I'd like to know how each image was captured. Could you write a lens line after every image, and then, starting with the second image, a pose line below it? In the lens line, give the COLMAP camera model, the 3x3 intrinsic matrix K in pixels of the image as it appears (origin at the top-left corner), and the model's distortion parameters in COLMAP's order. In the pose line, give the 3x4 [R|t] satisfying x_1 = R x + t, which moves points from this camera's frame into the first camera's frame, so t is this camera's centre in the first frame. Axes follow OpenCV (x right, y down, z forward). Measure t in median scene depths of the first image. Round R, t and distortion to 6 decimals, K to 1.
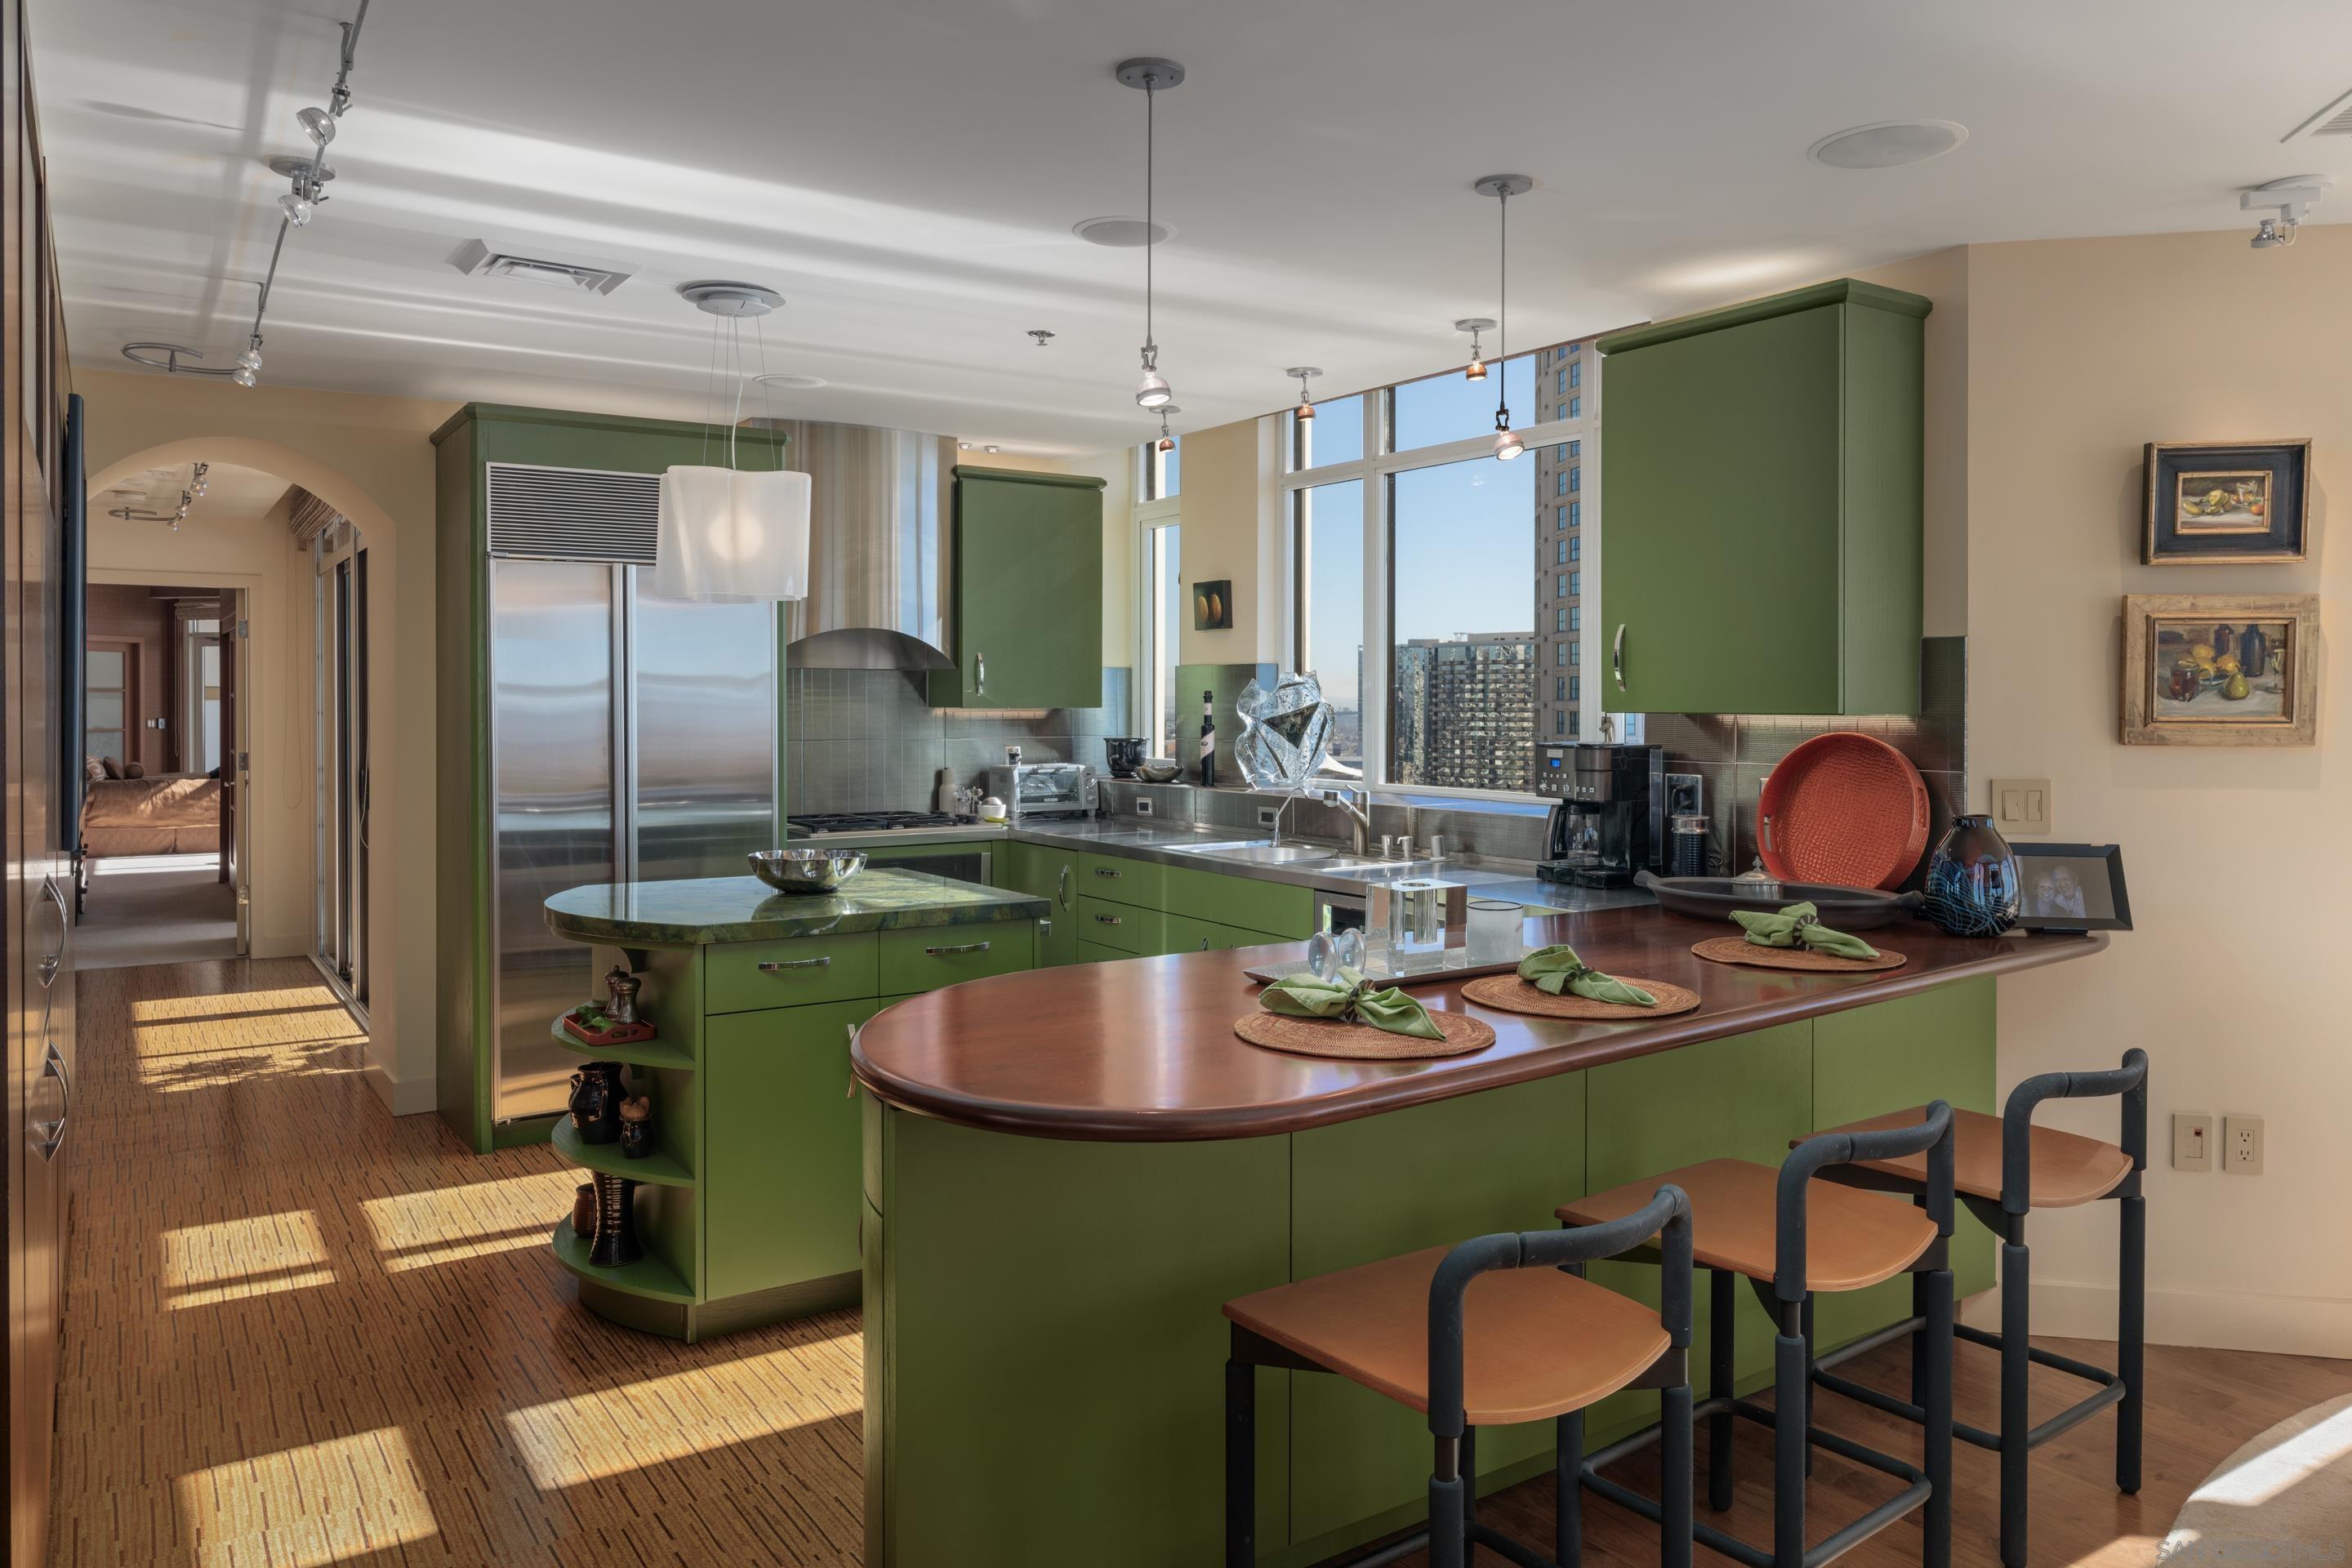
lens RADIAL K [[1604.1, 0, 1183.1], [0, 1604.1, 715.3], [0, 0, 1]] dist [-0.001812, -0.001373]
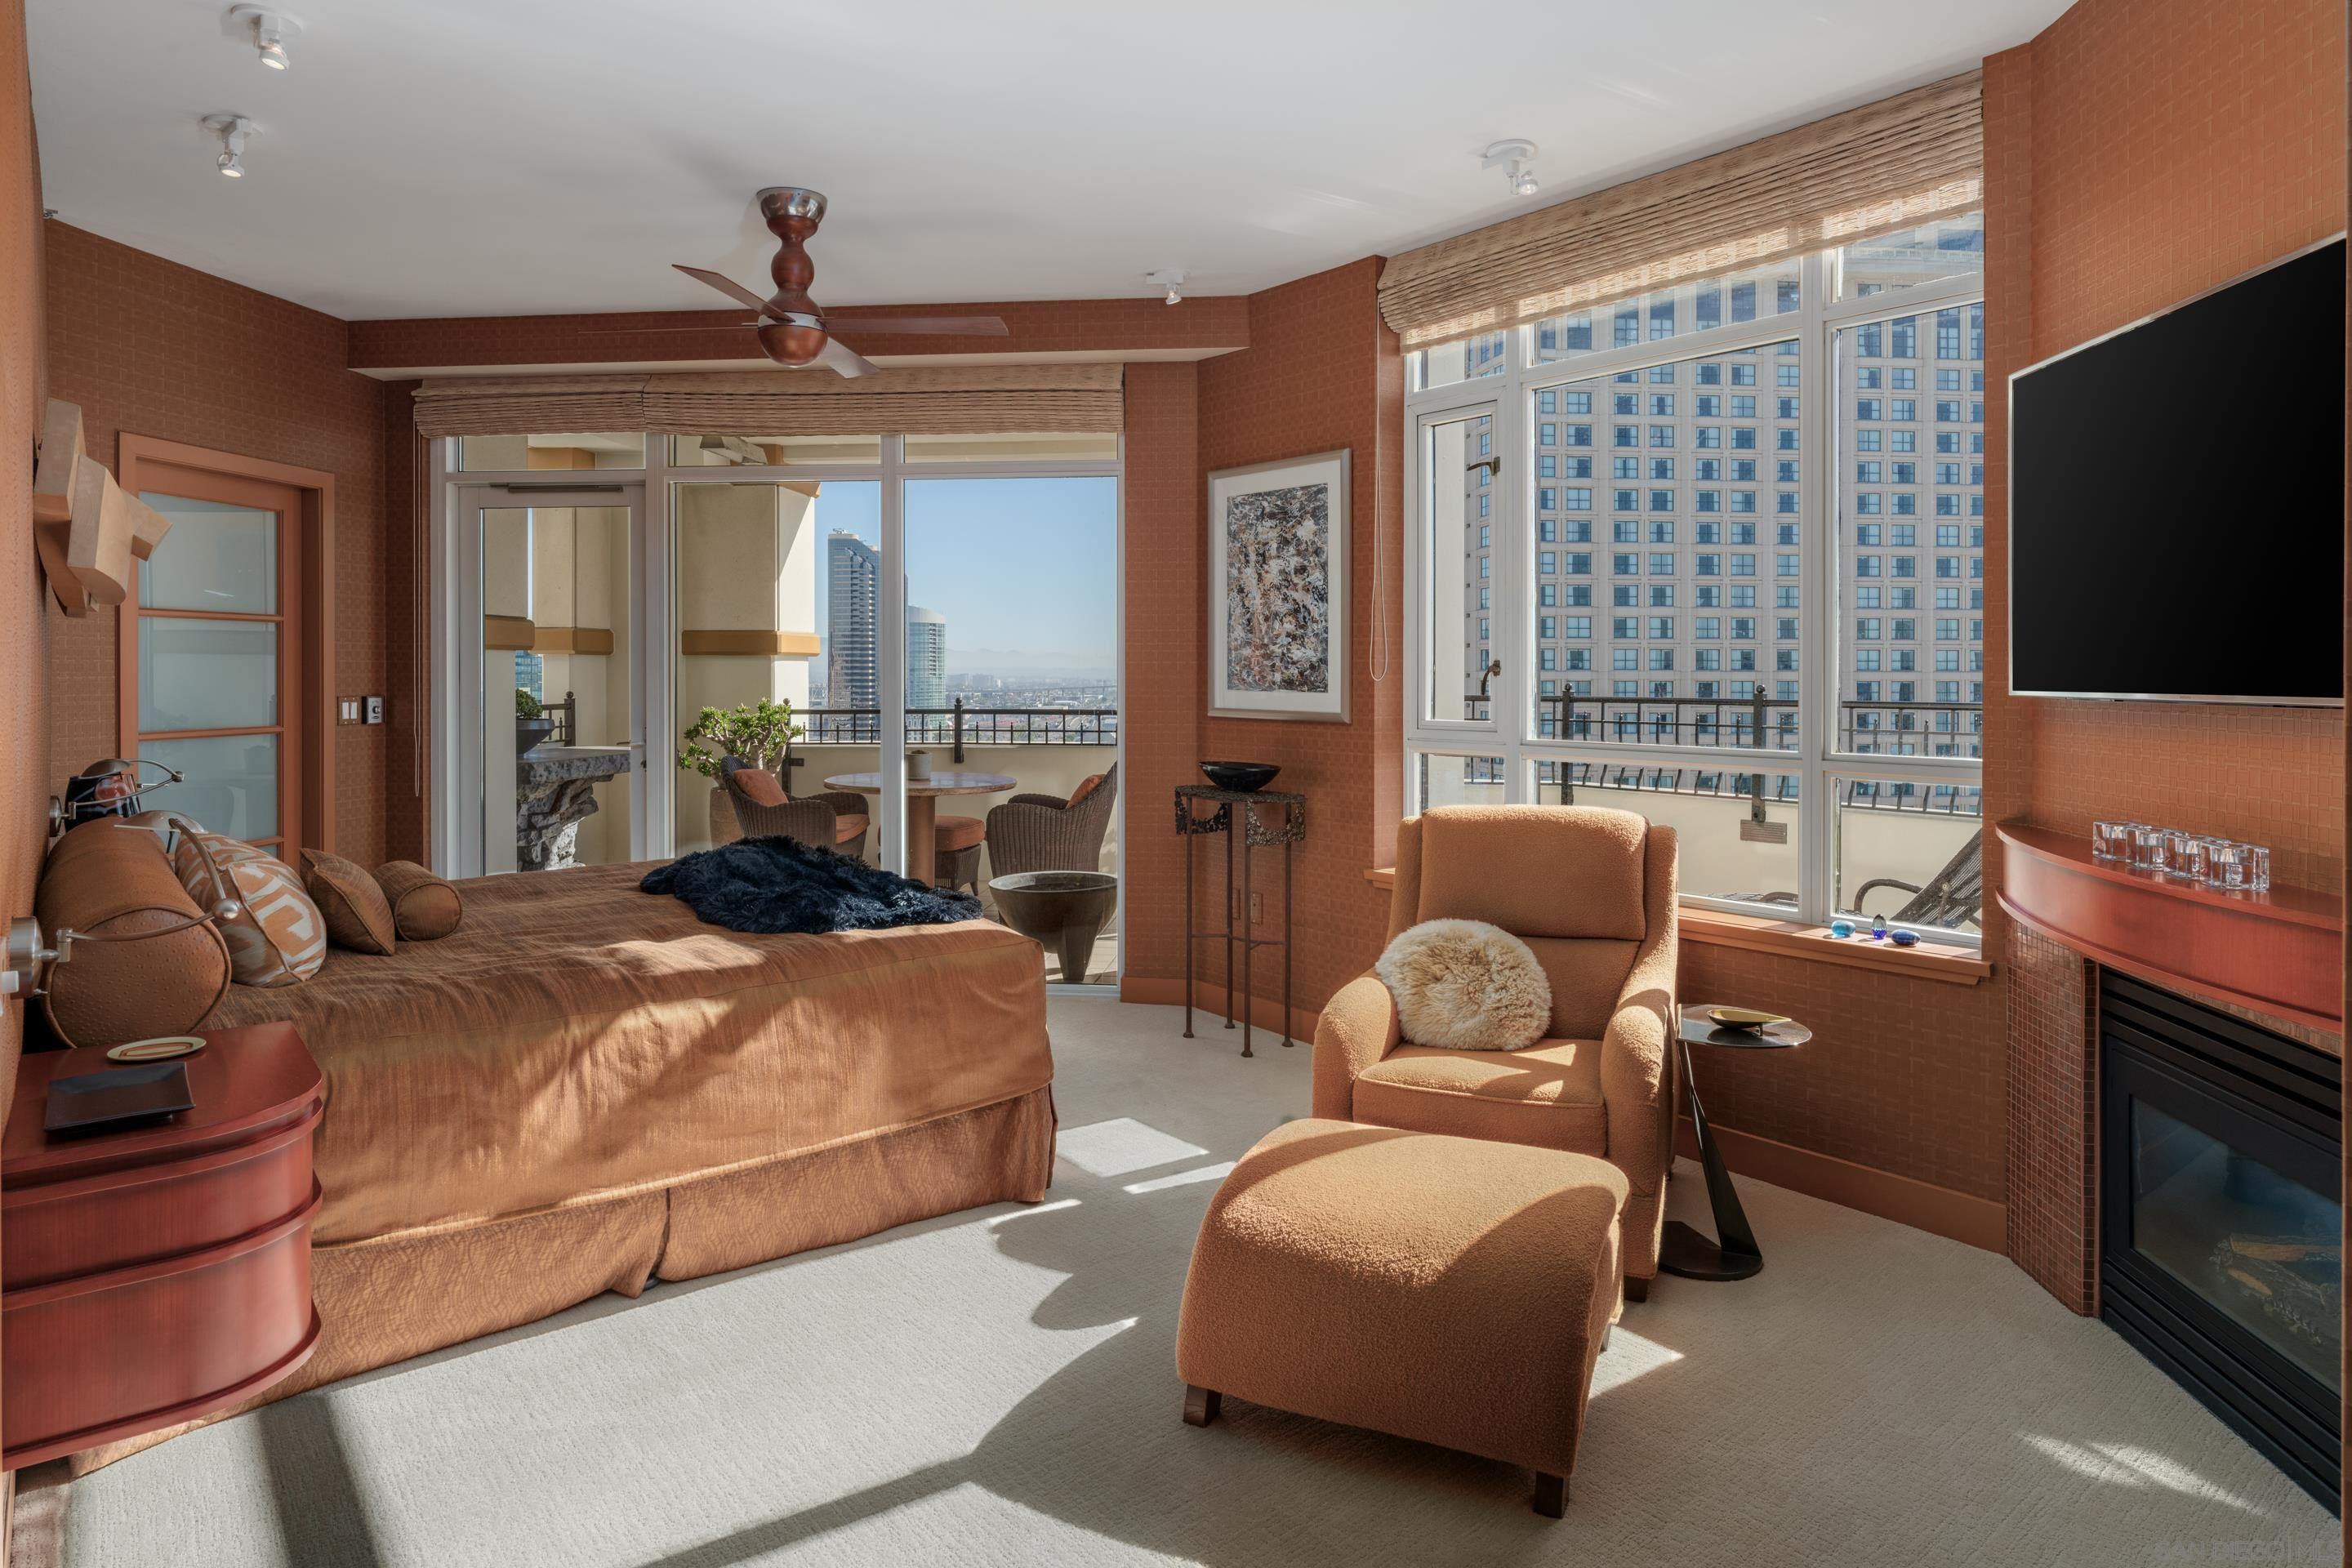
lens RADIAL K [[1369.3, 0, 1176.5], [0, 1369.3, 673.5], [0, 0, 1]] dist [-0.001001, -0.000255]
pose [[0.996336, -0.001389, 0.085512, -1.431458], [0.002095, 0.999964, -0.008164, -0.003576], [-0.085497, 0.008313, 0.996304, 1.993225]]
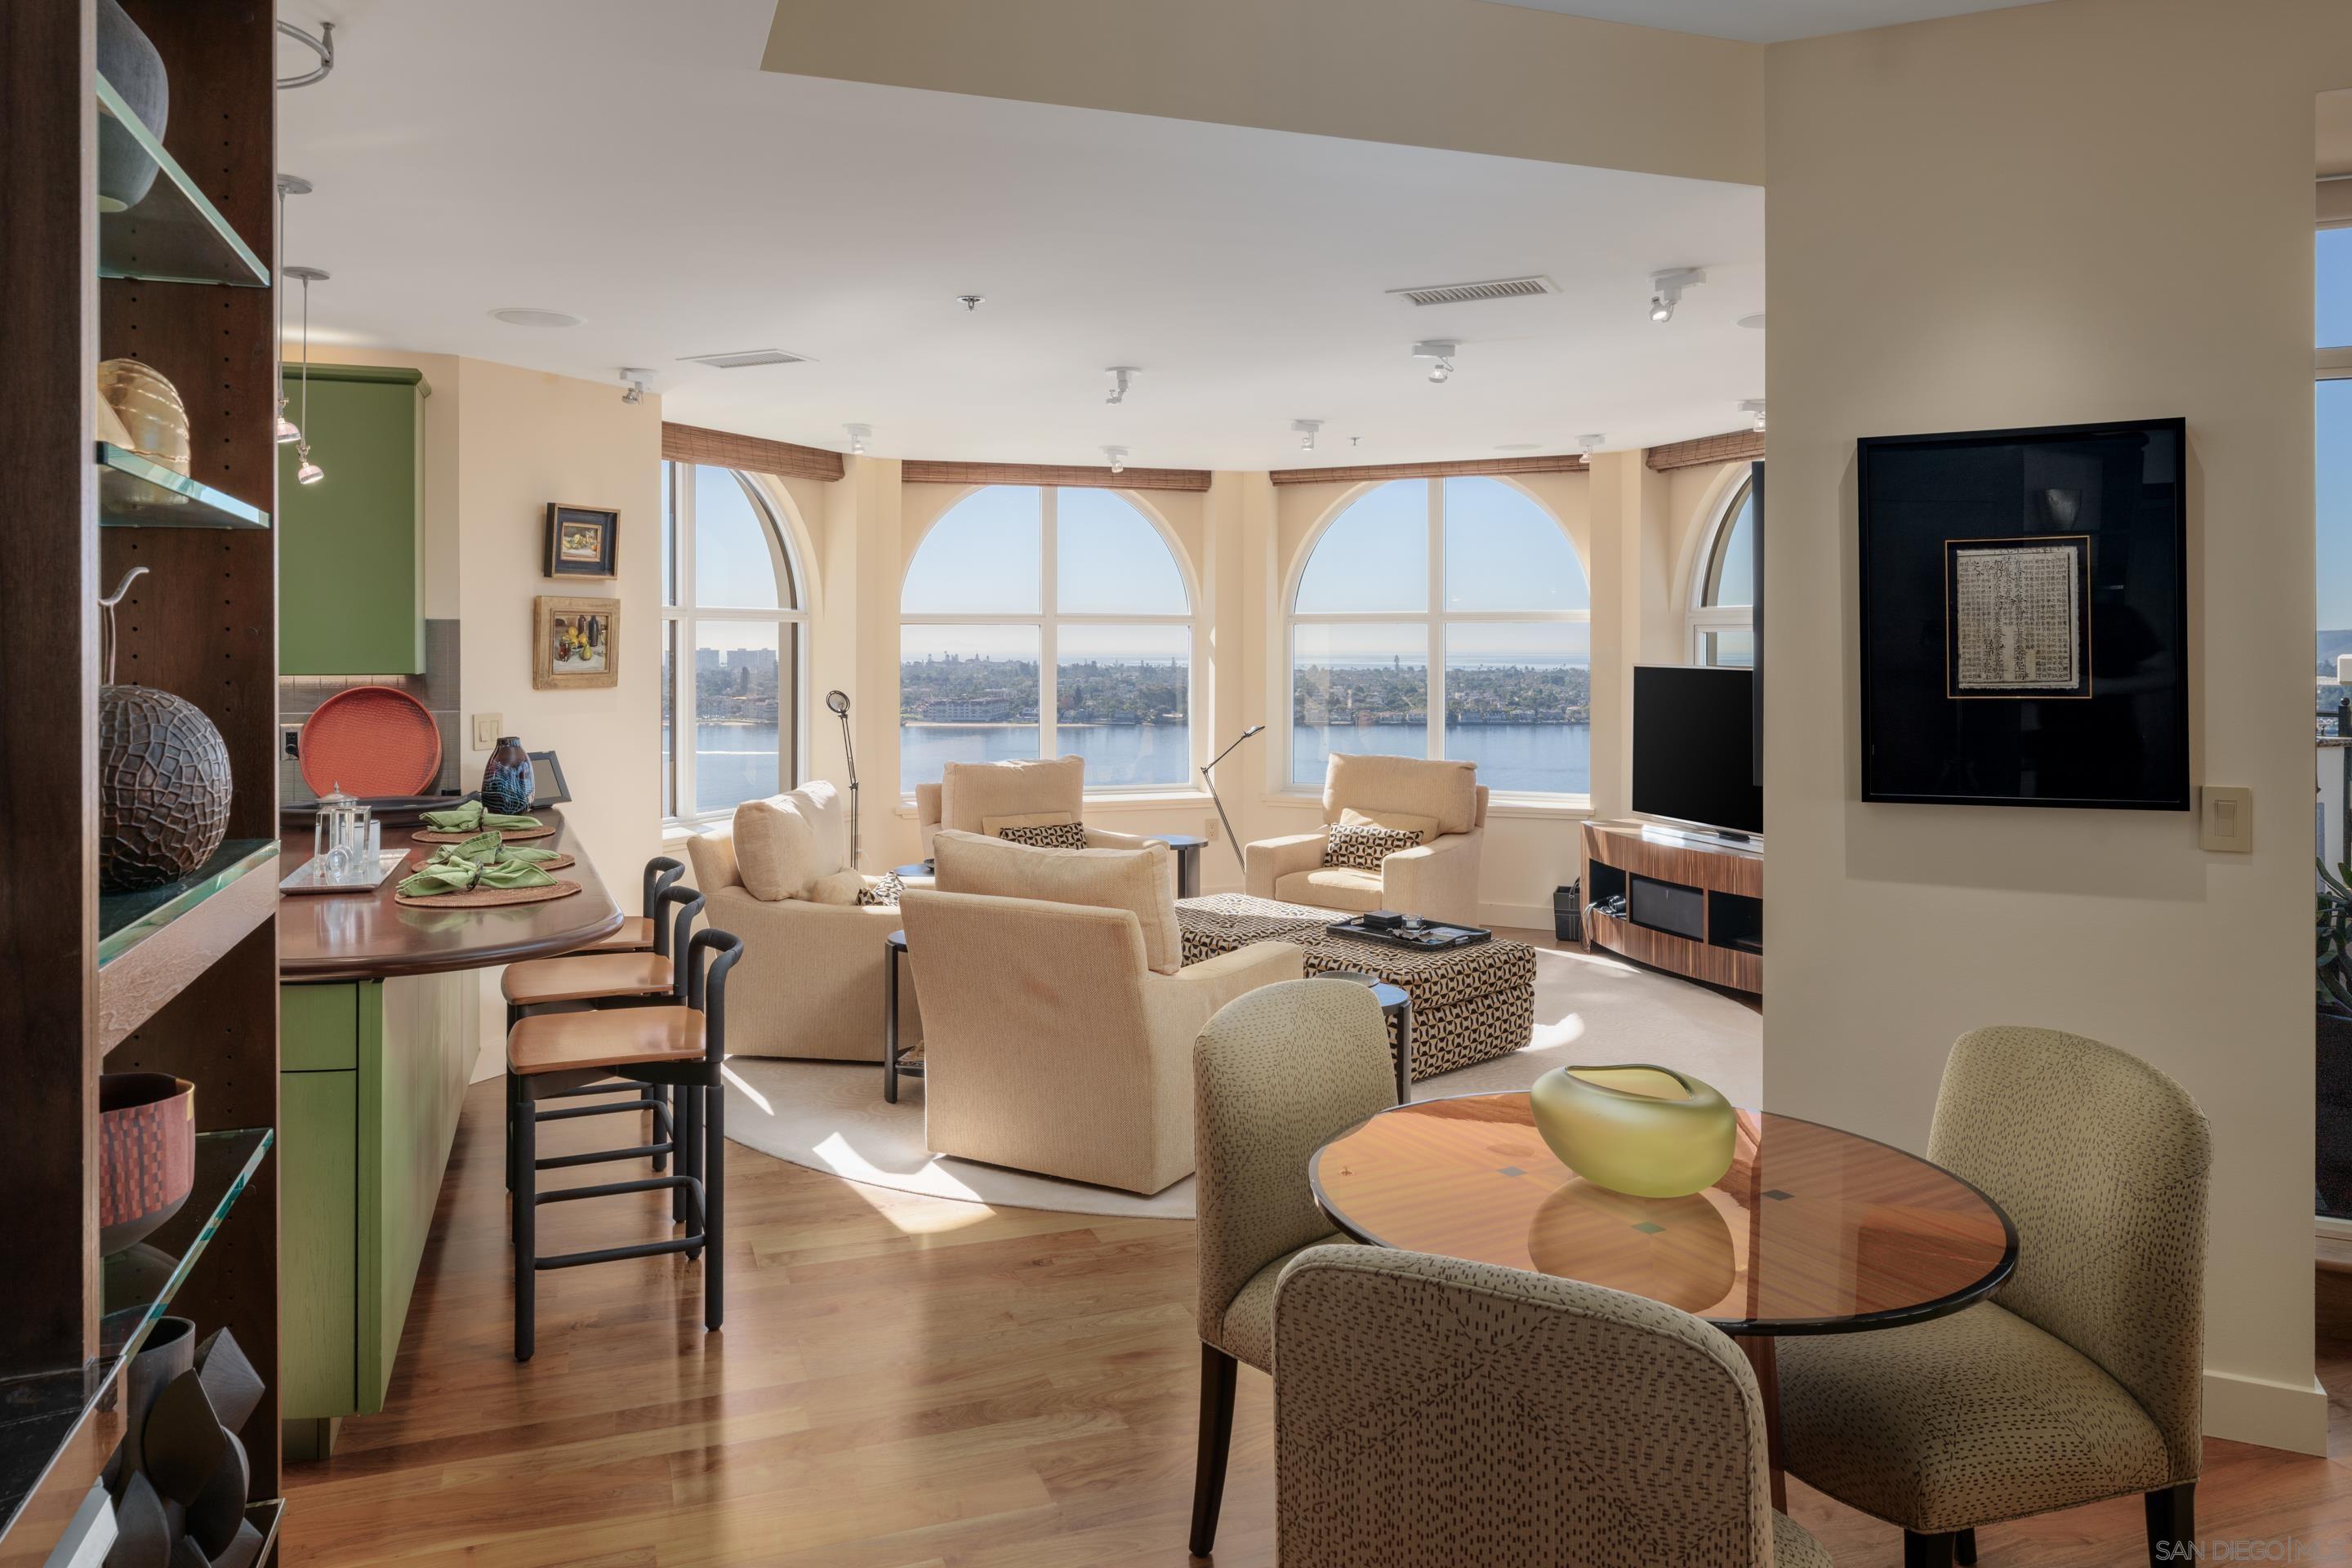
lens RADIAL K [[1582.0, 0, 1164.0], [0, 1582.0, 651.2], [0, 0, 1]] dist [-0.002482, 0.000508]
pose [[0.242784, -0.007618, 0.970051, -0.463401], [0.008964, 0.999944, 0.005610, -0.013290], [-0.970039, 0.007333, 0.242838, 0.006354]]
